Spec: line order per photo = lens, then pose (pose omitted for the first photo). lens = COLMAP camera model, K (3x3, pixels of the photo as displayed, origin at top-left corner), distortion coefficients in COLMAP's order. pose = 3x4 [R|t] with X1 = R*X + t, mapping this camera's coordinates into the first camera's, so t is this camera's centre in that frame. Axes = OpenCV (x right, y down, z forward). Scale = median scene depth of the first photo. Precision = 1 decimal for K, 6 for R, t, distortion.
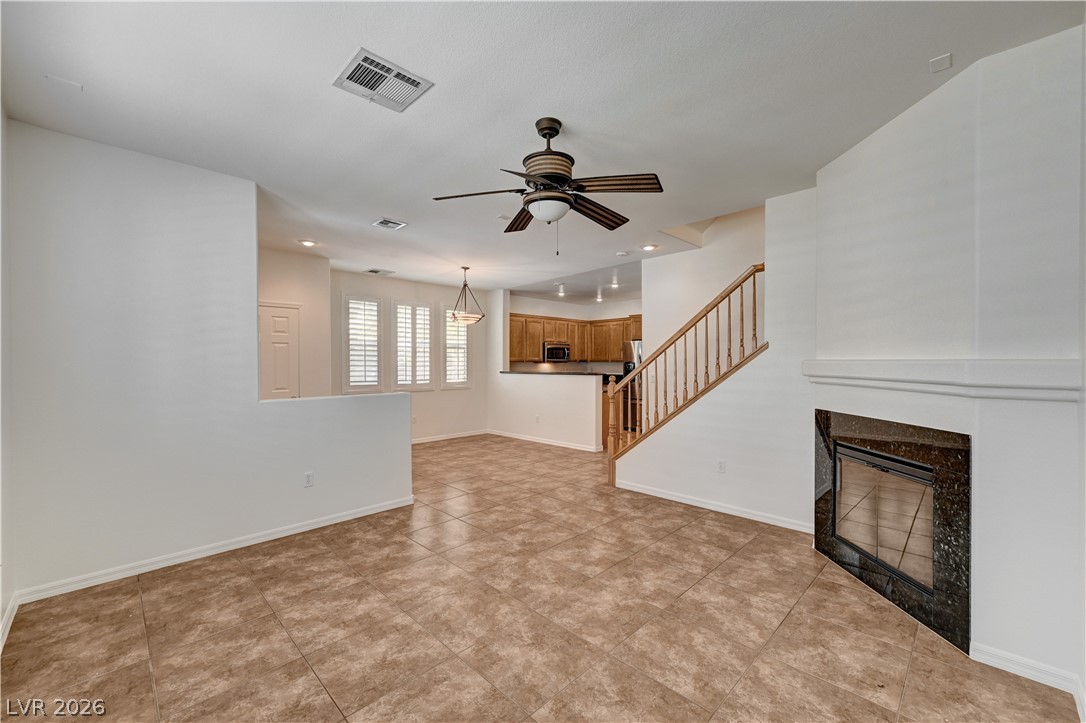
lens RADIAL K [[430.6, 0, 542.8], [0, 430.6, 357.4], [0, 0, 1]] dist [0.005056, -0.000037]
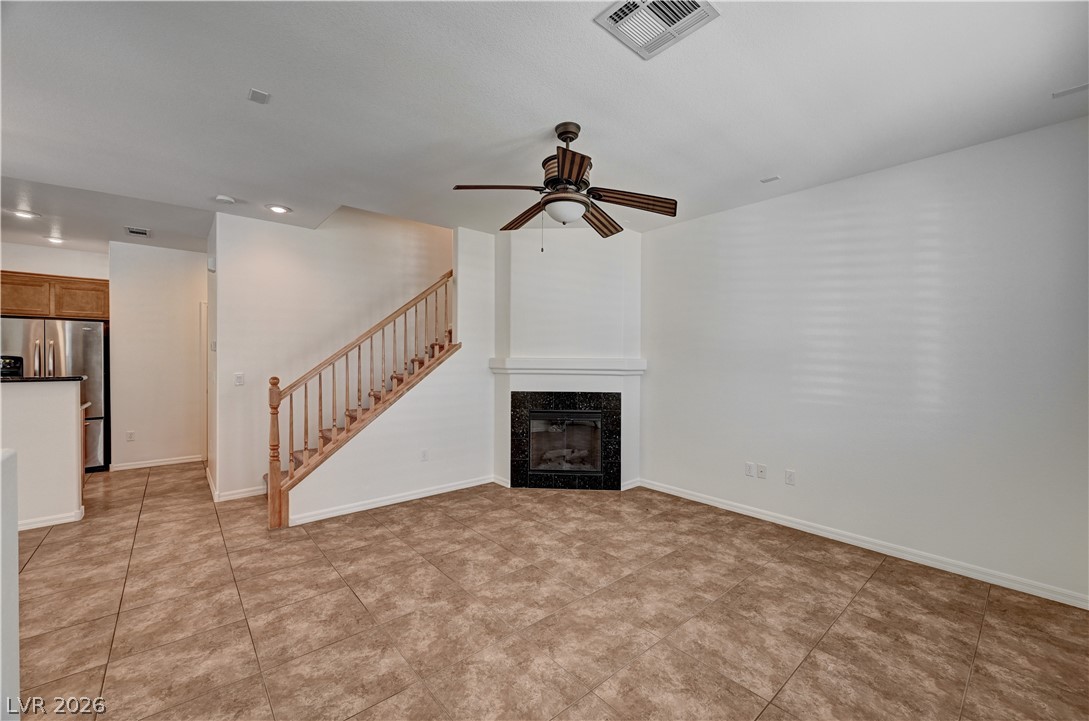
lens RADIAL K [[430.6, 0, 545.0], [0, 430.6, 364.6], [0, 0, 1]] dist [0.002070, 0.000563]
pose [[0.080498, -0.008813, 0.996716, -0.841702], [-0.015399, 0.999831, 0.010085, 0.013086], [-0.996636, -0.016160, 0.080349, 0.810567]]
